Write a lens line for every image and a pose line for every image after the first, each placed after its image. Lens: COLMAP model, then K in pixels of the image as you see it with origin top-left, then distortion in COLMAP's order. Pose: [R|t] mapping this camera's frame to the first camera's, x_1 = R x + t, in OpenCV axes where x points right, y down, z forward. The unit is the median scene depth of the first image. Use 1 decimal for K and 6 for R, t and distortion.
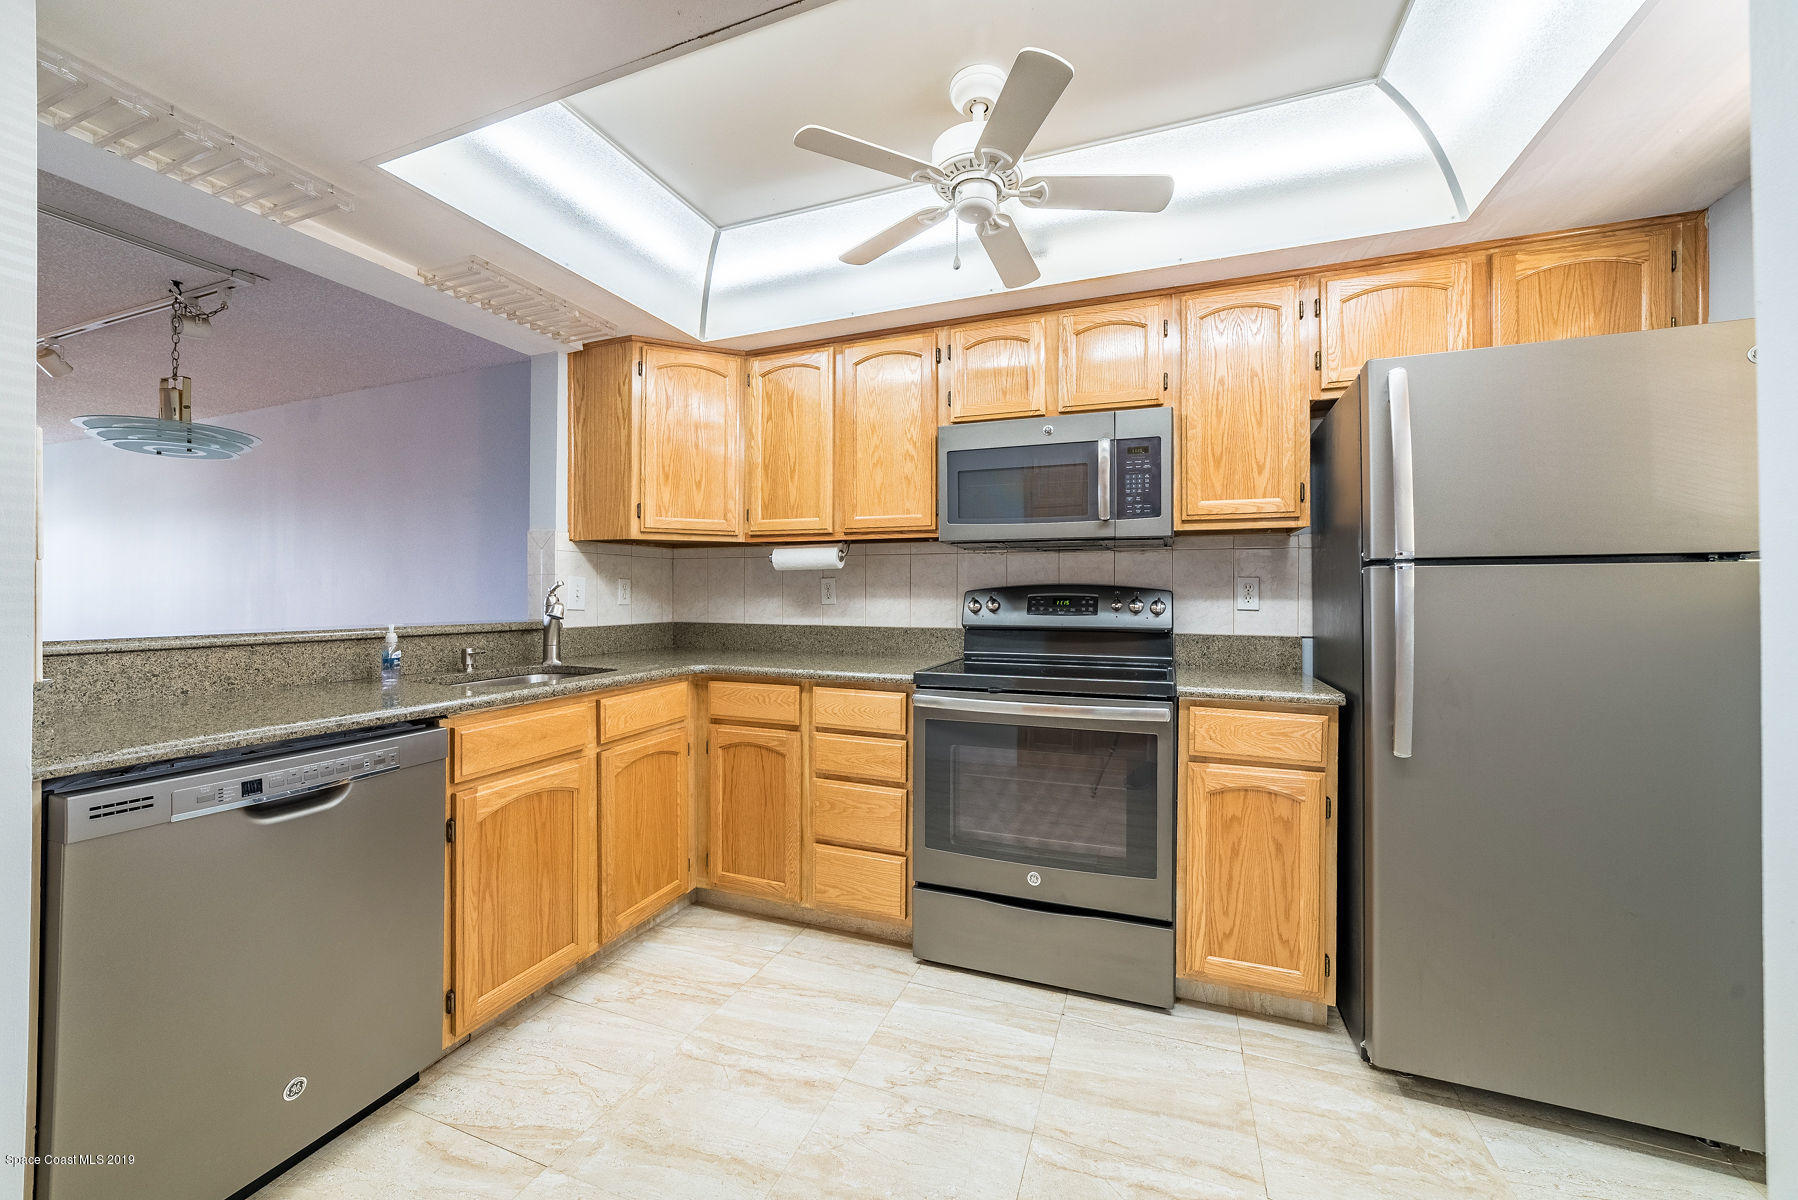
lens RADIAL K [[696.3, 0, 878.2], [0, 696.3, 585.3], [0, 0, 1]] dist [-0.021836, 0.006648]
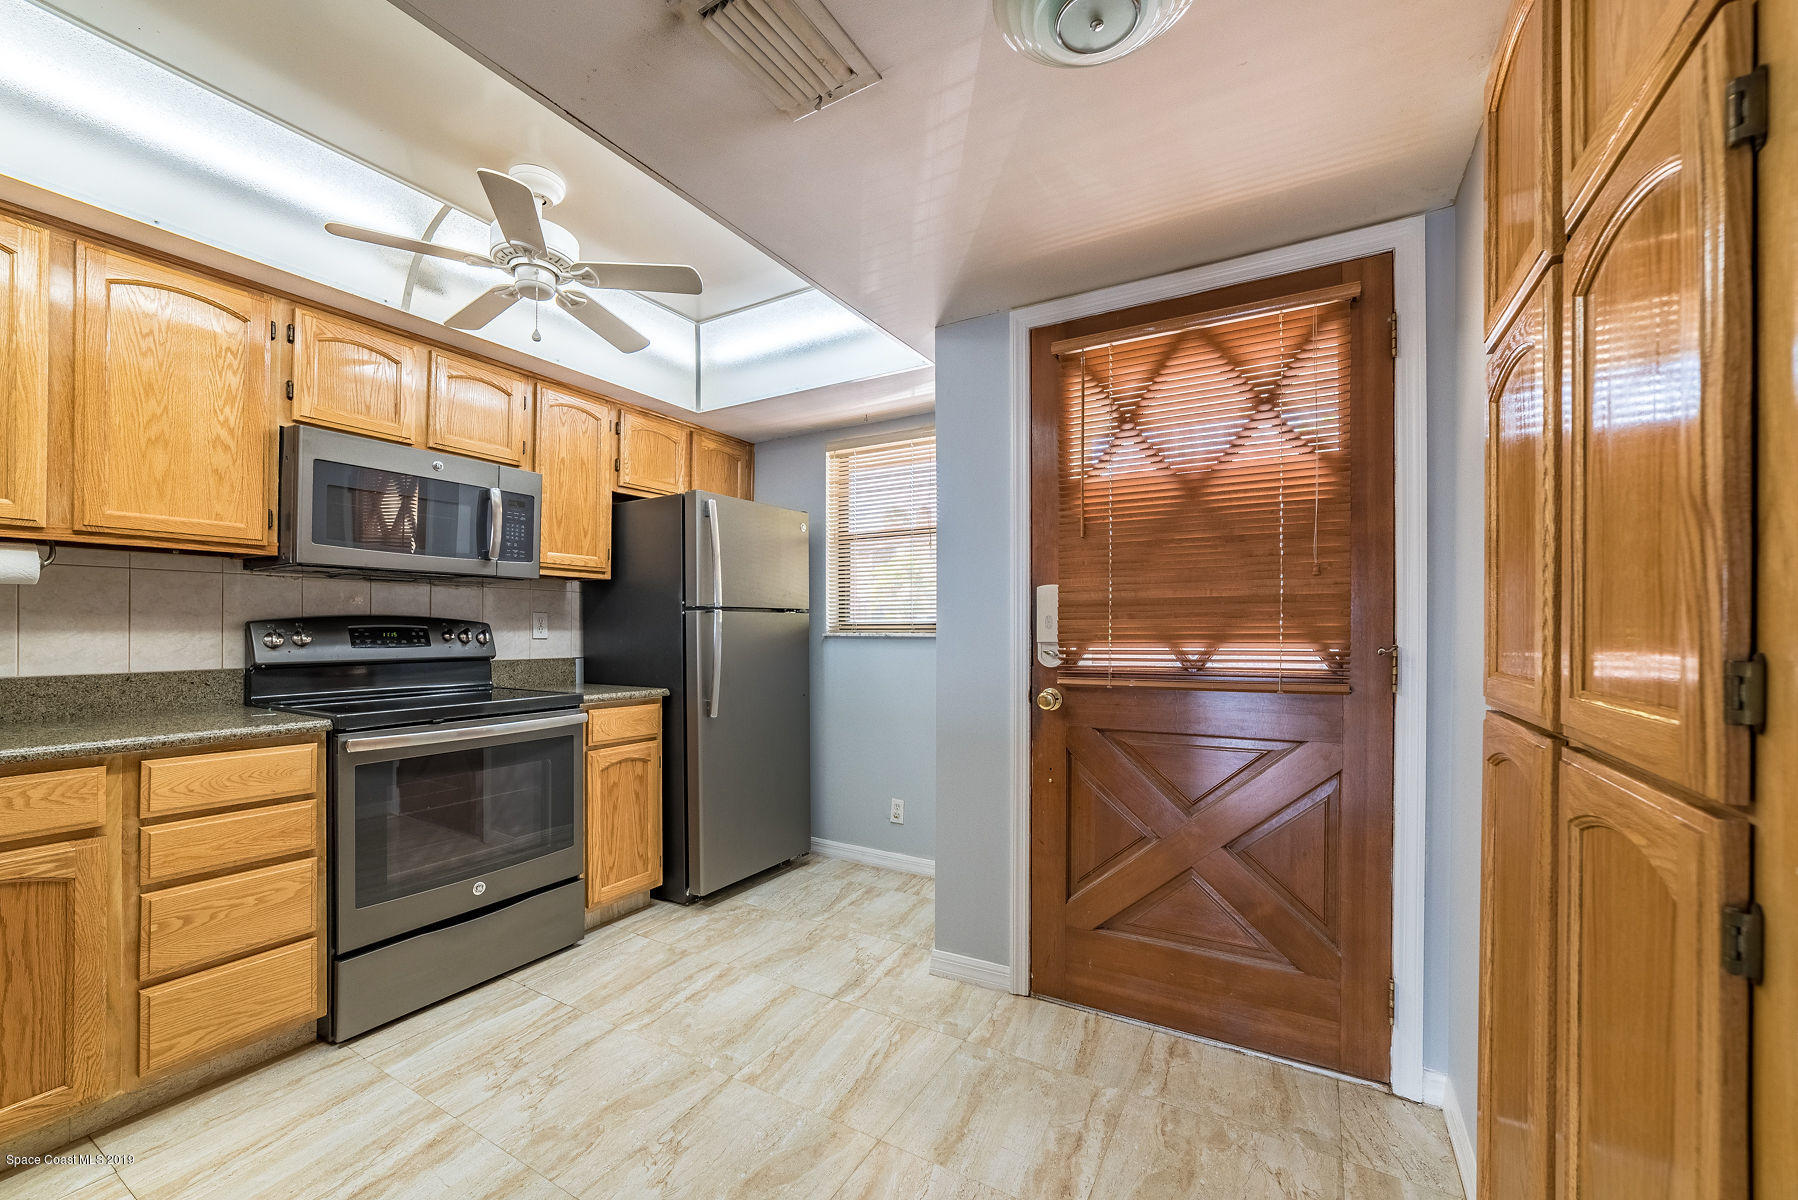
lens RADIAL K [[728.9, 0, 902.9], [0, 728.9, 627.9], [0, 0, 1]] dist [-0.000019, 0.000092]
pose [[0.141474, -0.002668, 0.989938, -0.758087], [-0.014952, 0.999877, 0.004832, -0.000037], [-0.989829, -0.015485, 0.141416, 0.175077]]
